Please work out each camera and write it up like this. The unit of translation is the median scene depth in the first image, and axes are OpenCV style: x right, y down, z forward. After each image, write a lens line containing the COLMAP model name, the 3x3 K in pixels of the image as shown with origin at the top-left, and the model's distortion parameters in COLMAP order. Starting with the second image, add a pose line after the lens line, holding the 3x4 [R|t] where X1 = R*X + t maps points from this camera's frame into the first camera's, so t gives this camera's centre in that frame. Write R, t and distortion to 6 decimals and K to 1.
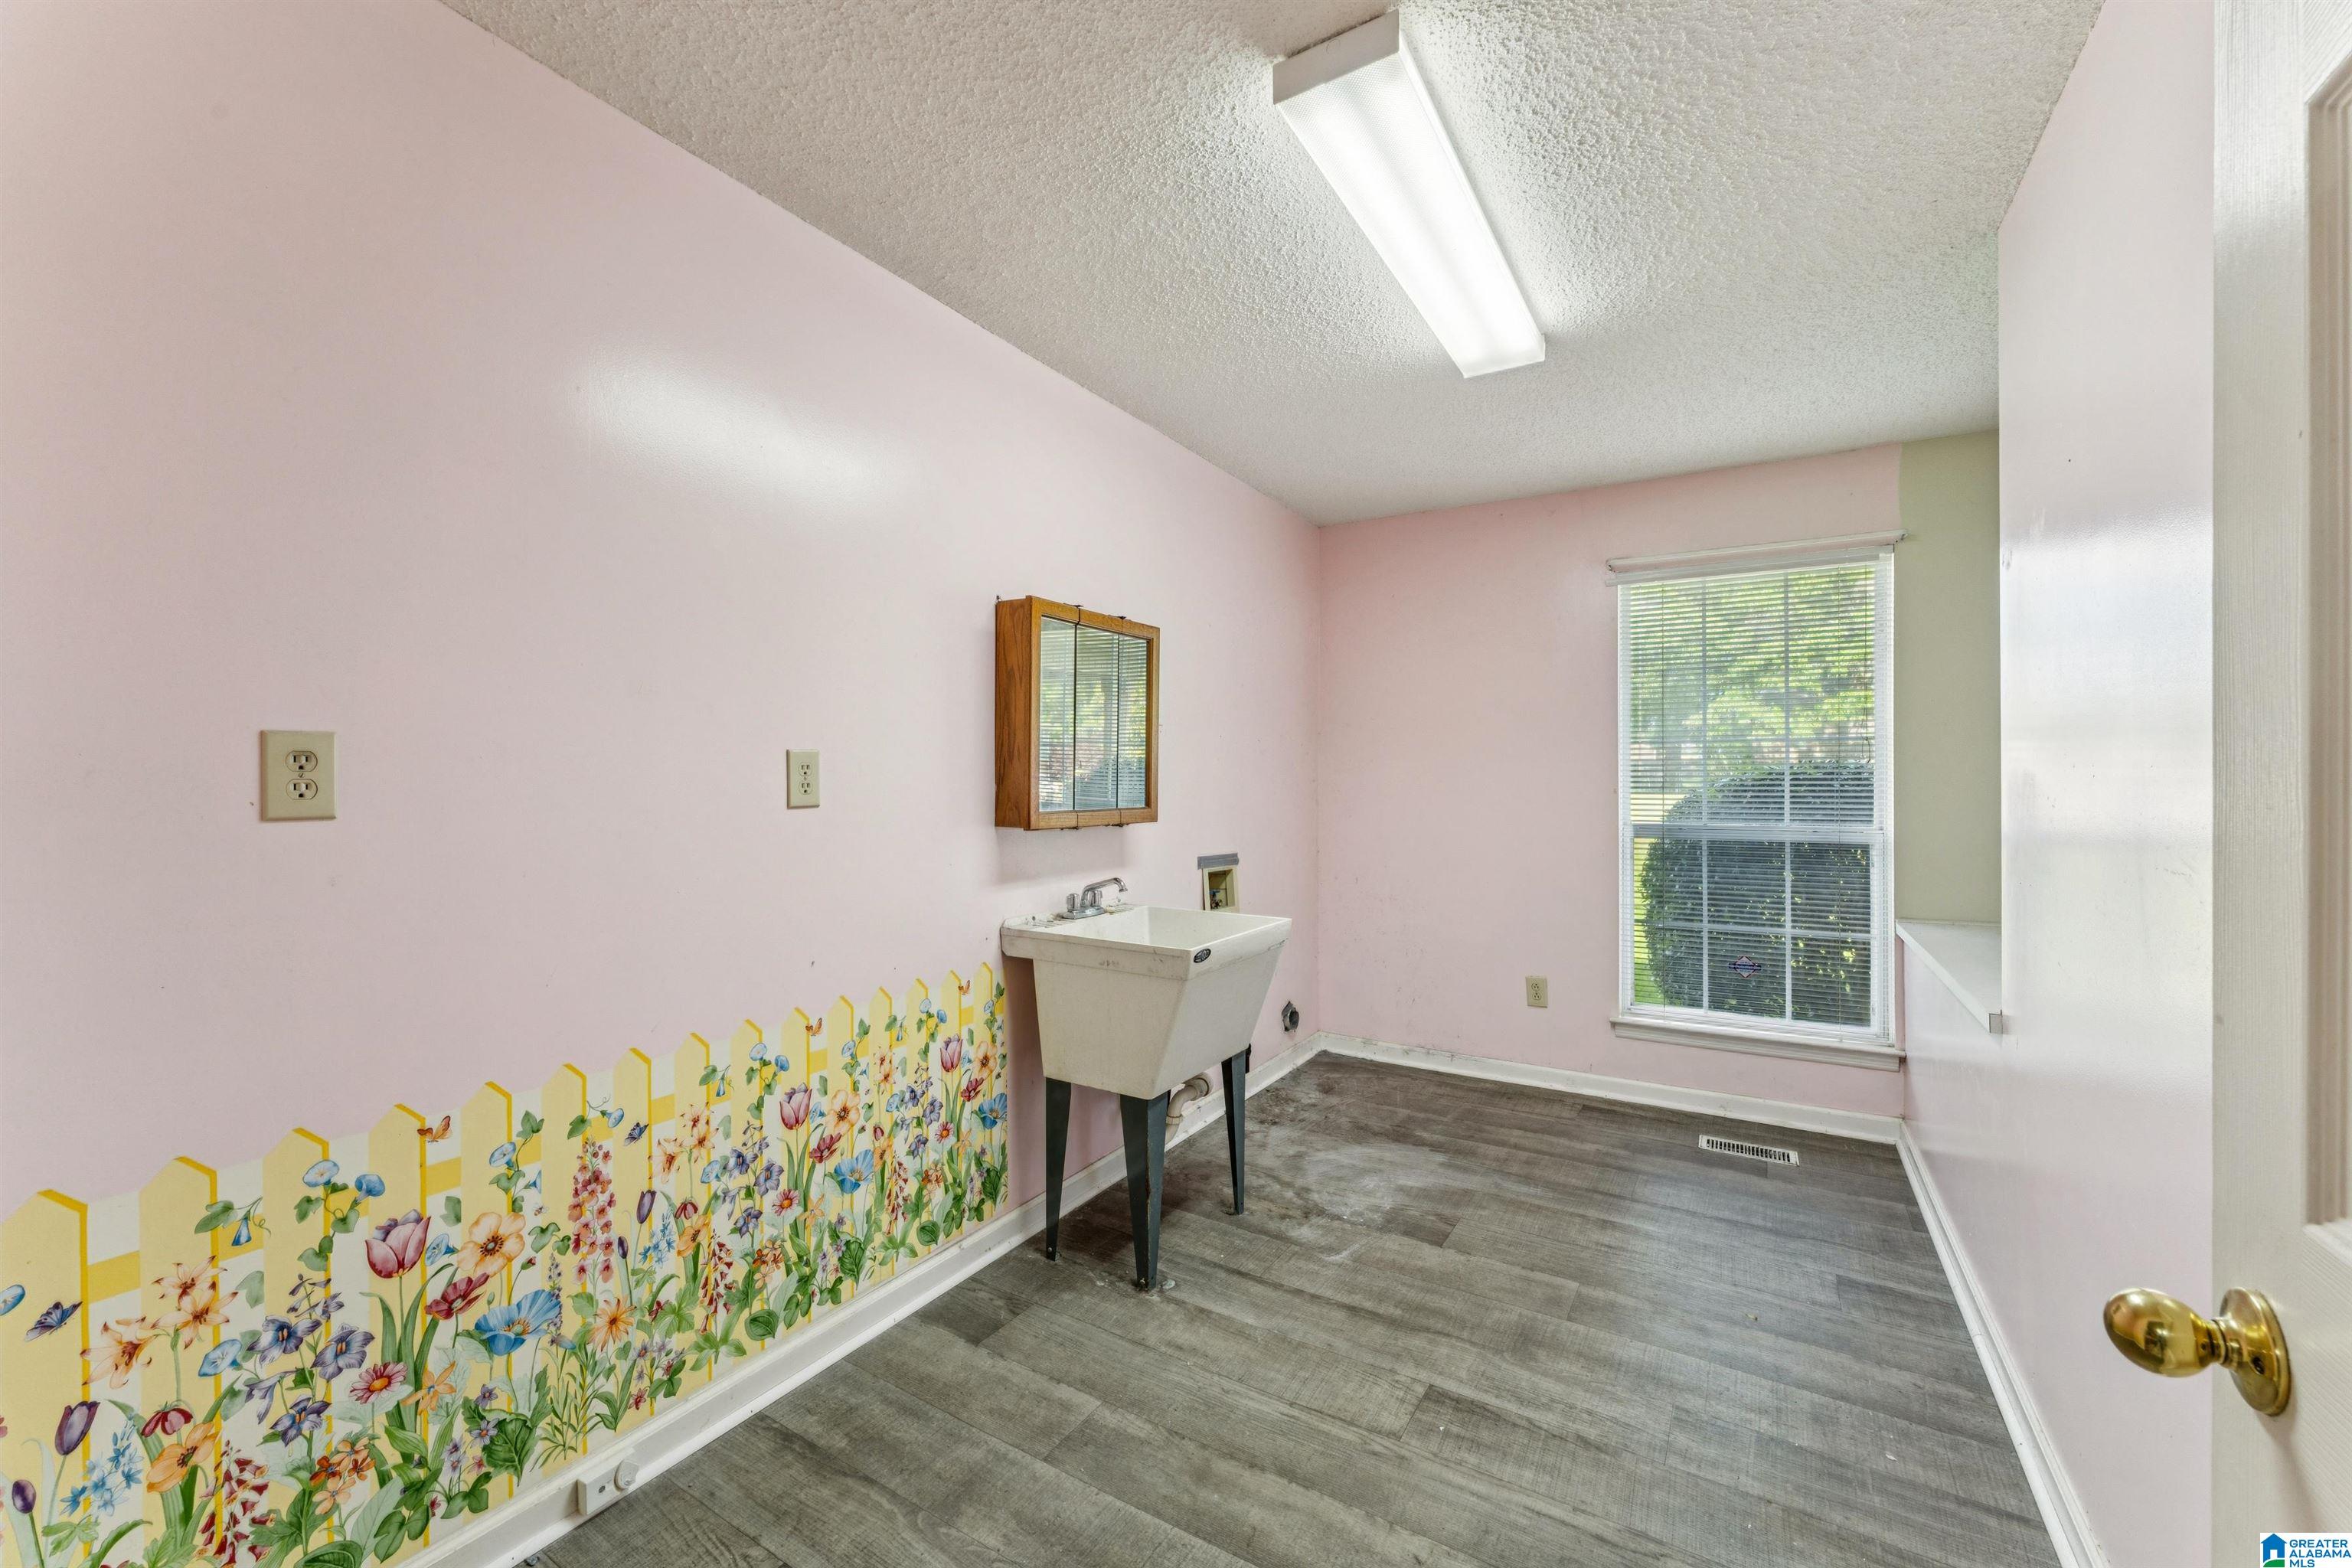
lens RADIAL K [[950.2, 0, 1174.5], [0, 950.2, 775.1], [0, 0, 1]] dist [0.000531, -0.000271]
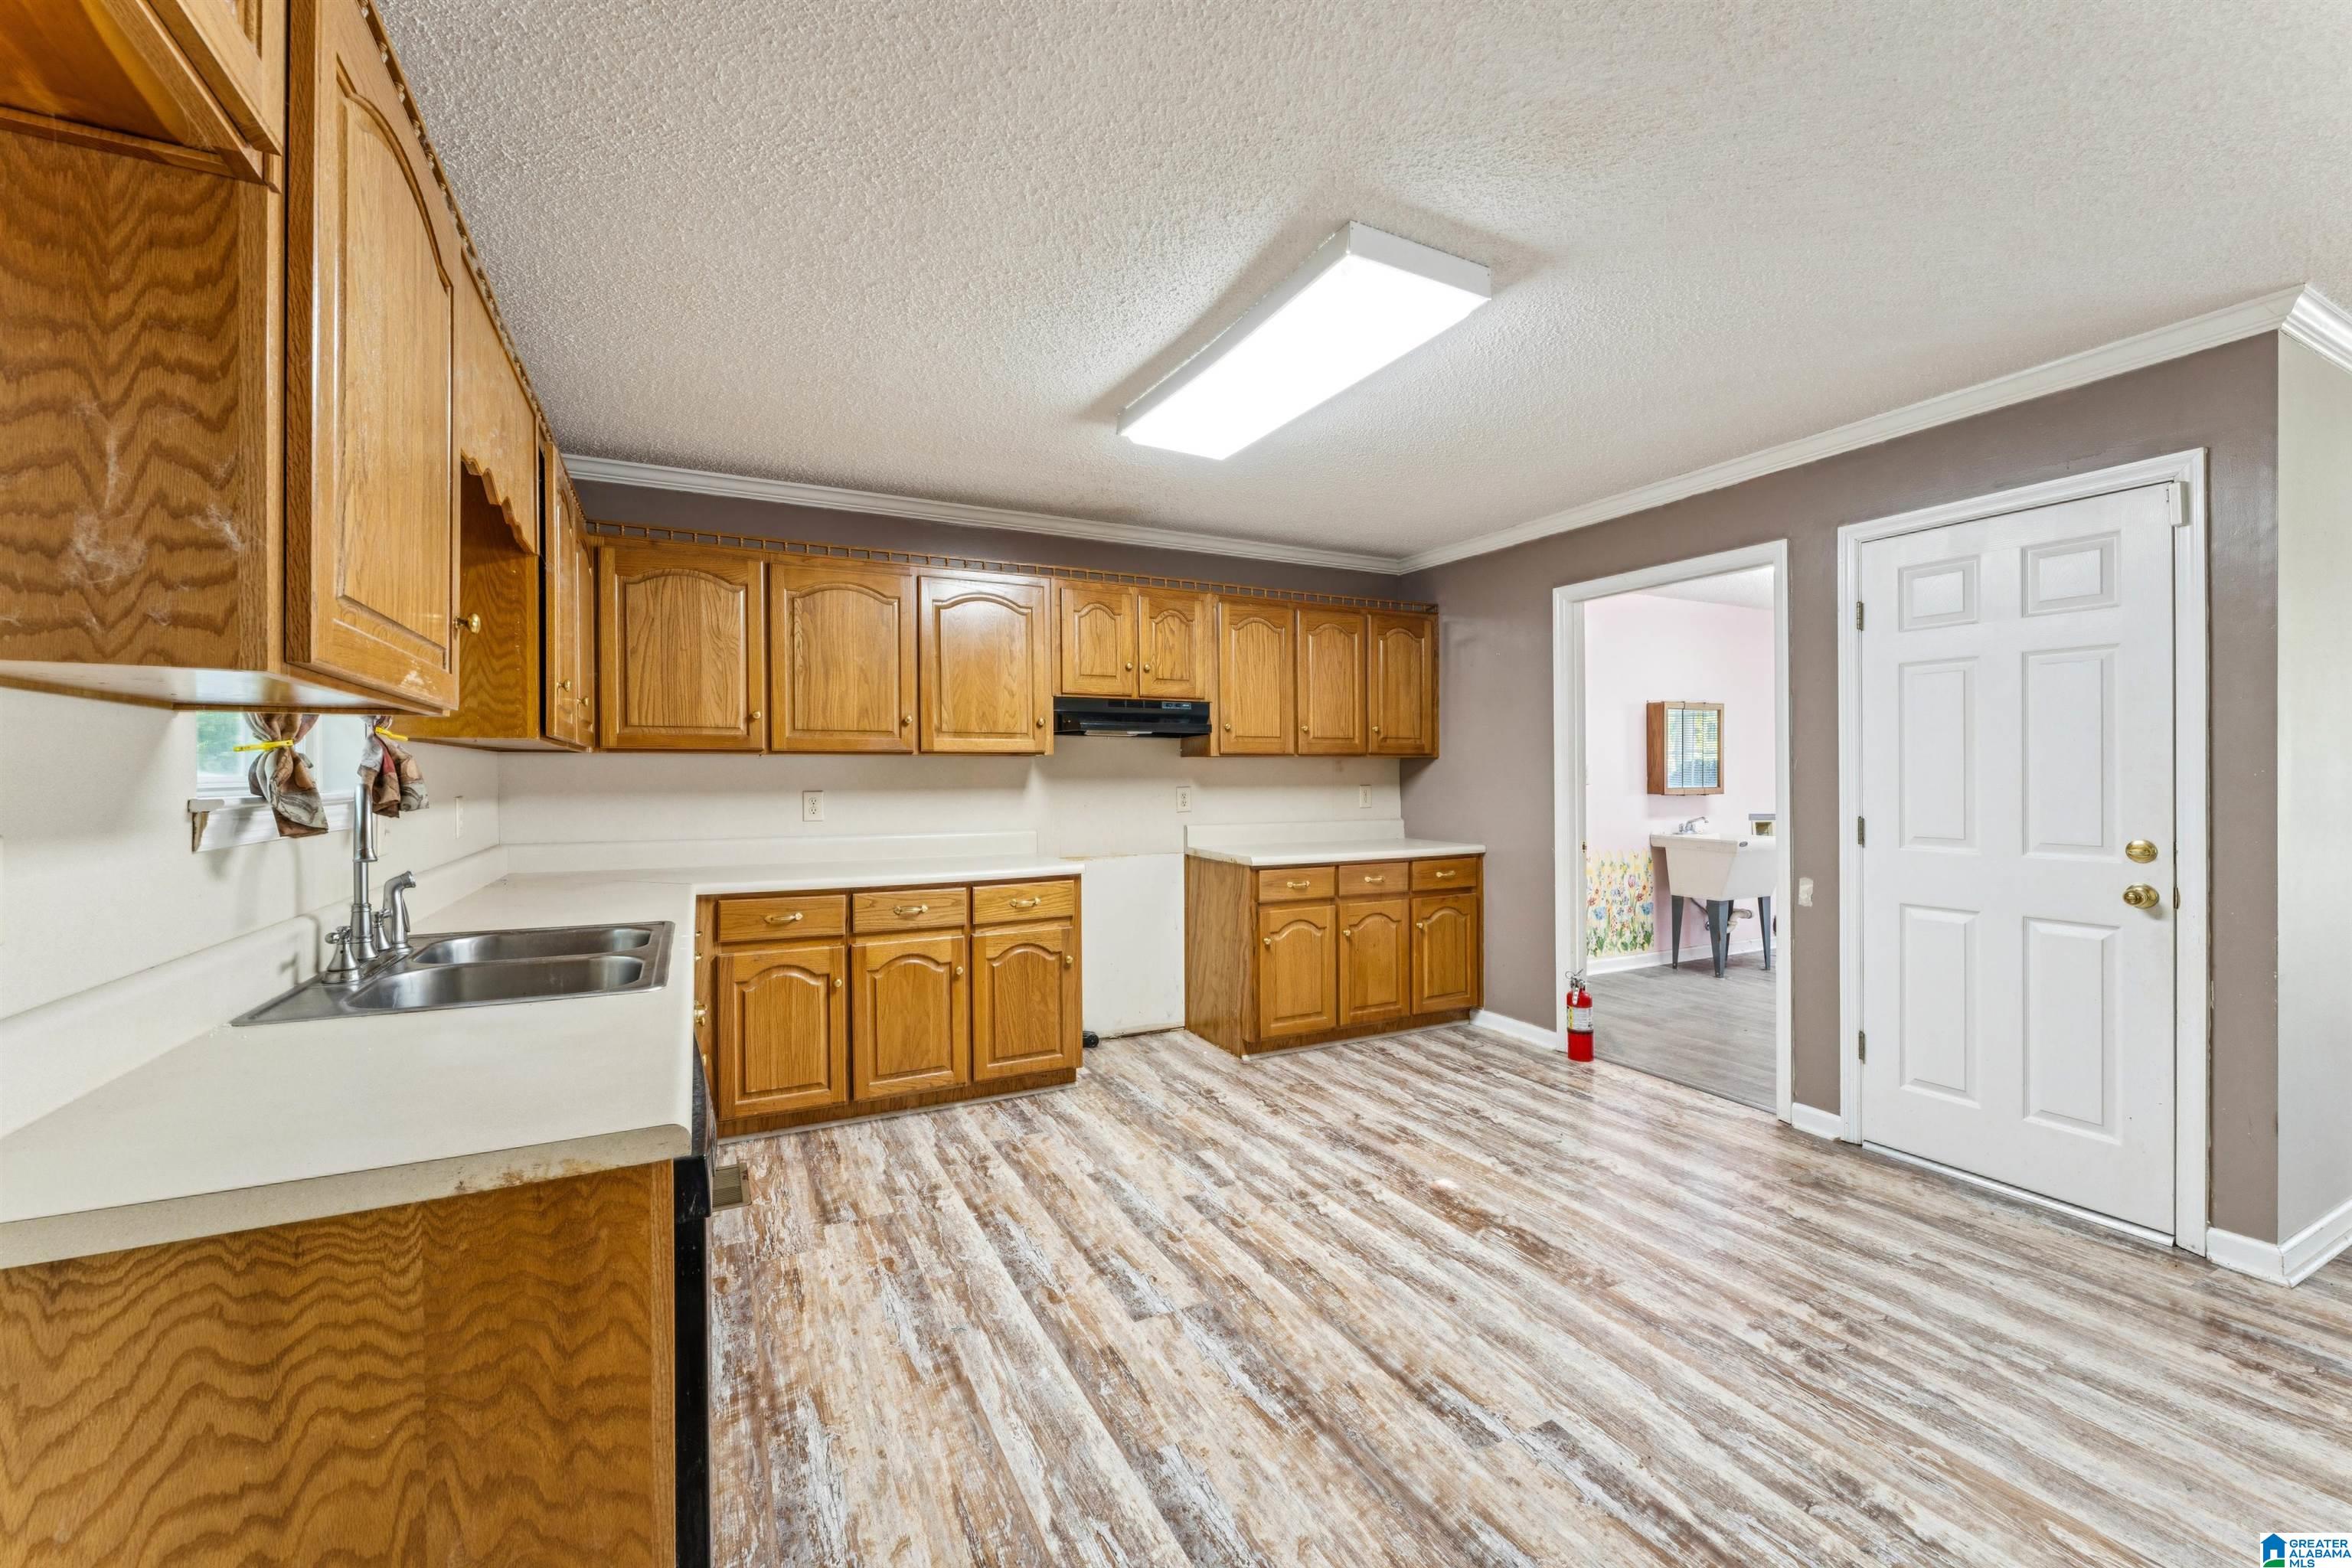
lens RADIAL K [[950.2, 0, 1174.5], [0, 950.2, 775.1], [0, 0, 1]] dist [0.000531, -0.000271]
pose [[0.850976, -0.007949, -0.525145, 0.064367], [0.010123, 0.999948, 0.001267, -0.010947], [0.525108, -0.006394, 0.851012, -1.773252]]
